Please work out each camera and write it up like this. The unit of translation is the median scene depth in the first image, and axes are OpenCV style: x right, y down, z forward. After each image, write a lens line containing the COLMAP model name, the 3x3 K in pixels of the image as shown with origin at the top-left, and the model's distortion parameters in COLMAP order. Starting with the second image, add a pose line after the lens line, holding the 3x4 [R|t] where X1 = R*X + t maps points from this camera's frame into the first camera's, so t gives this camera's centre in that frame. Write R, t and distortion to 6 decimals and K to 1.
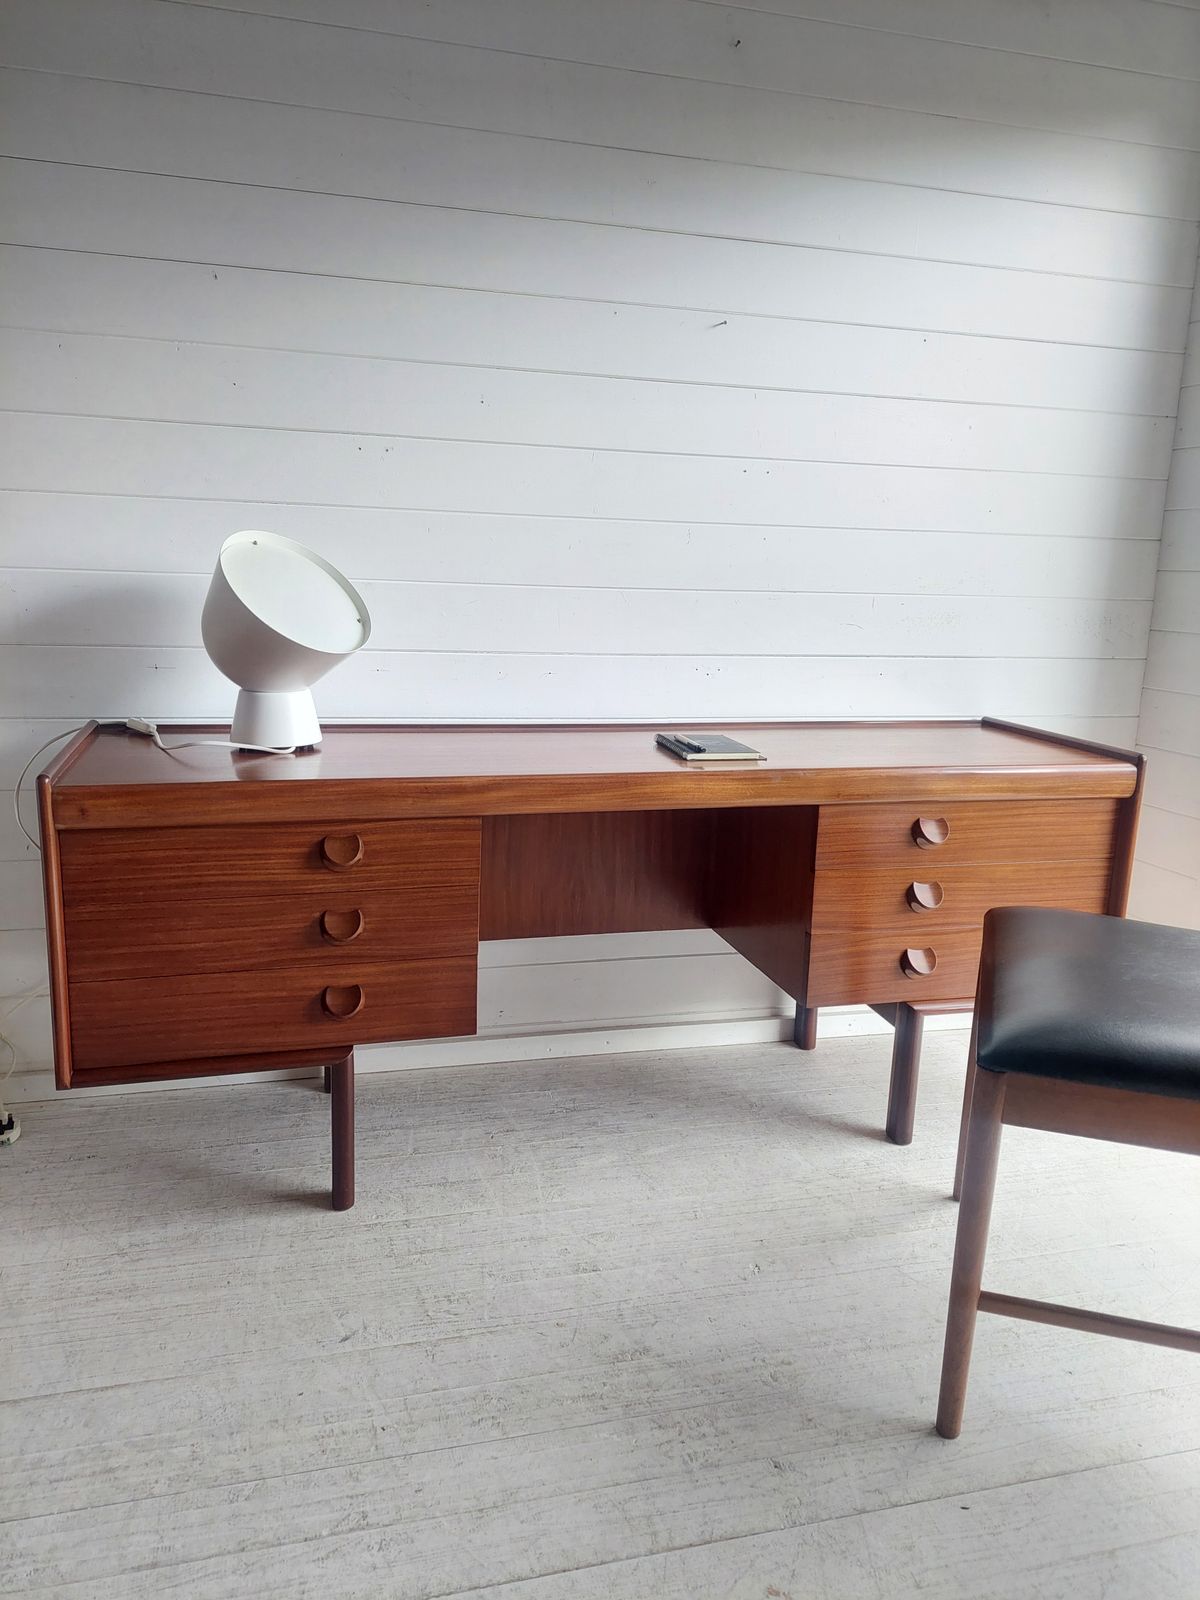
lens RADIAL K [[1165.1, 0, 598.7], [0, 1165.1, 796.7], [0, 0, 1]] dist [0.068828, -0.067173]
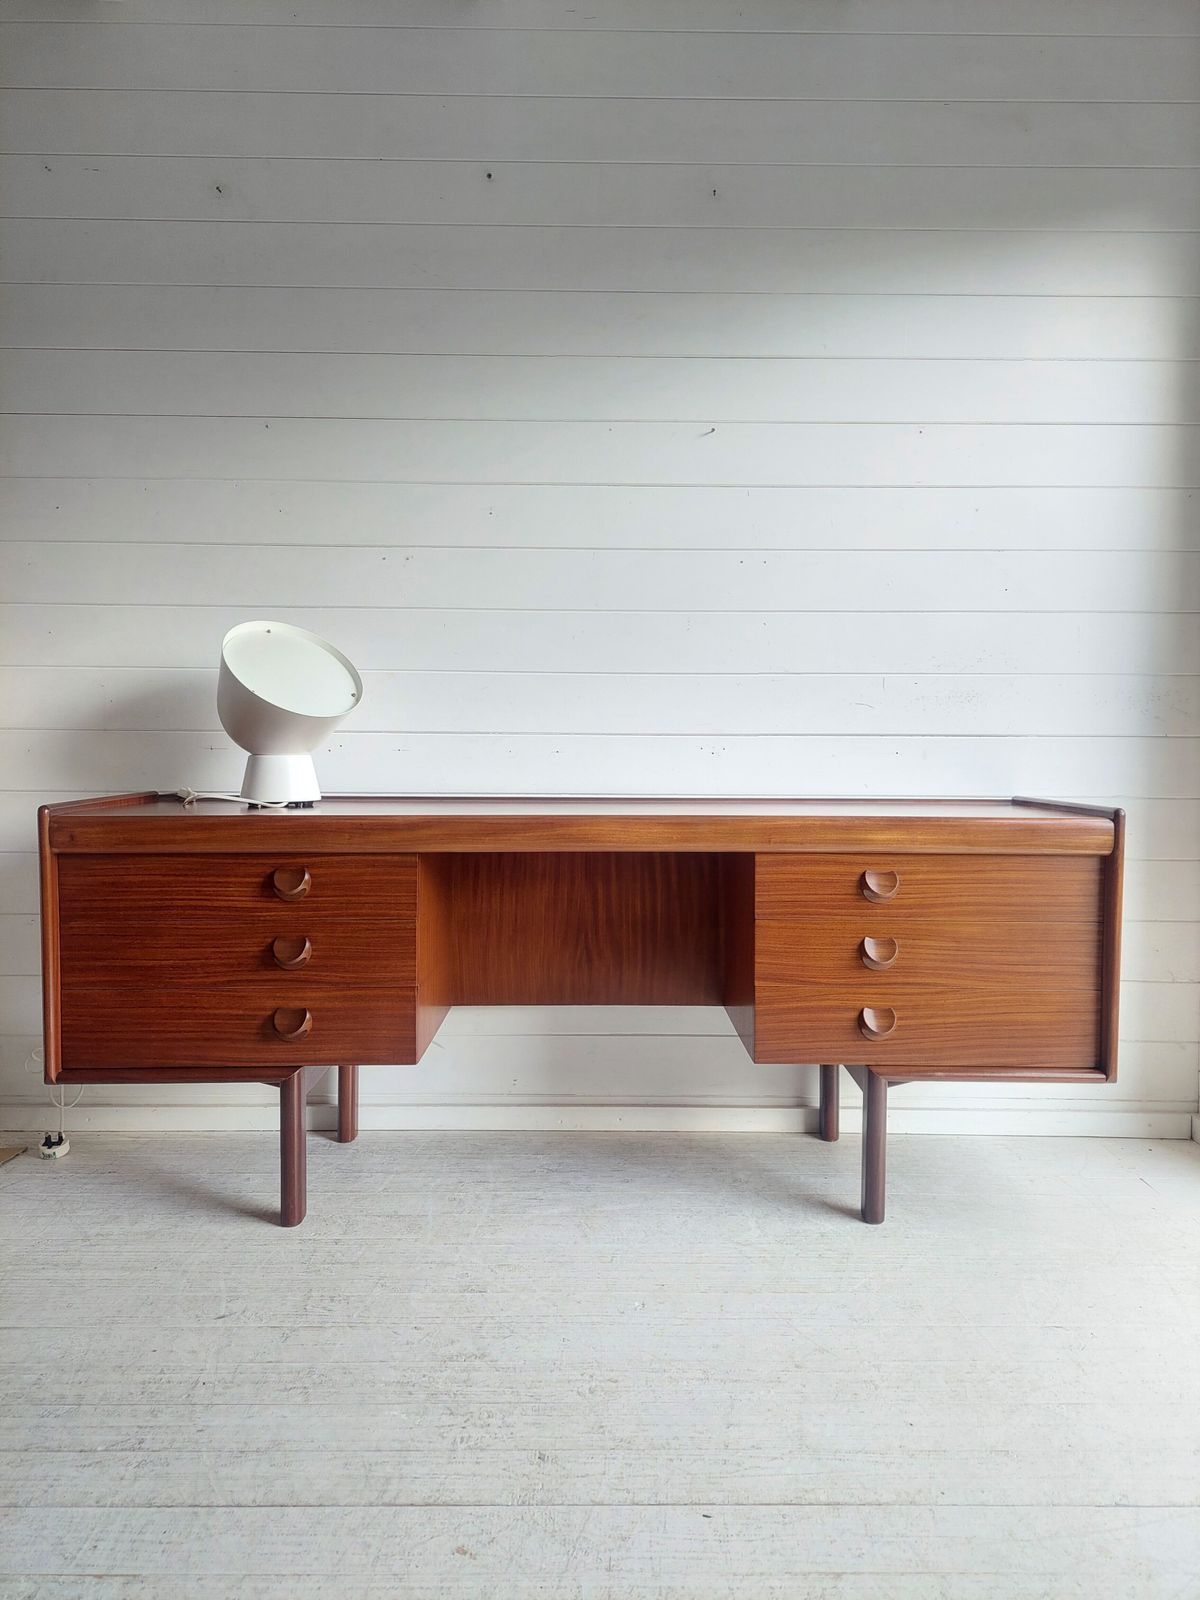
lens RADIAL K [[1165.1, 0, 598.7], [0, 1165.1, 796.7], [0, 0, 1]] dist [0.068828, -0.067173]
pose [[0.967936, -0.016233, -0.250672, 0.338771], [-0.024109, 0.987300, -0.157029, 0.131195], [0.250038, 0.158038, 0.955251, -0.012422]]
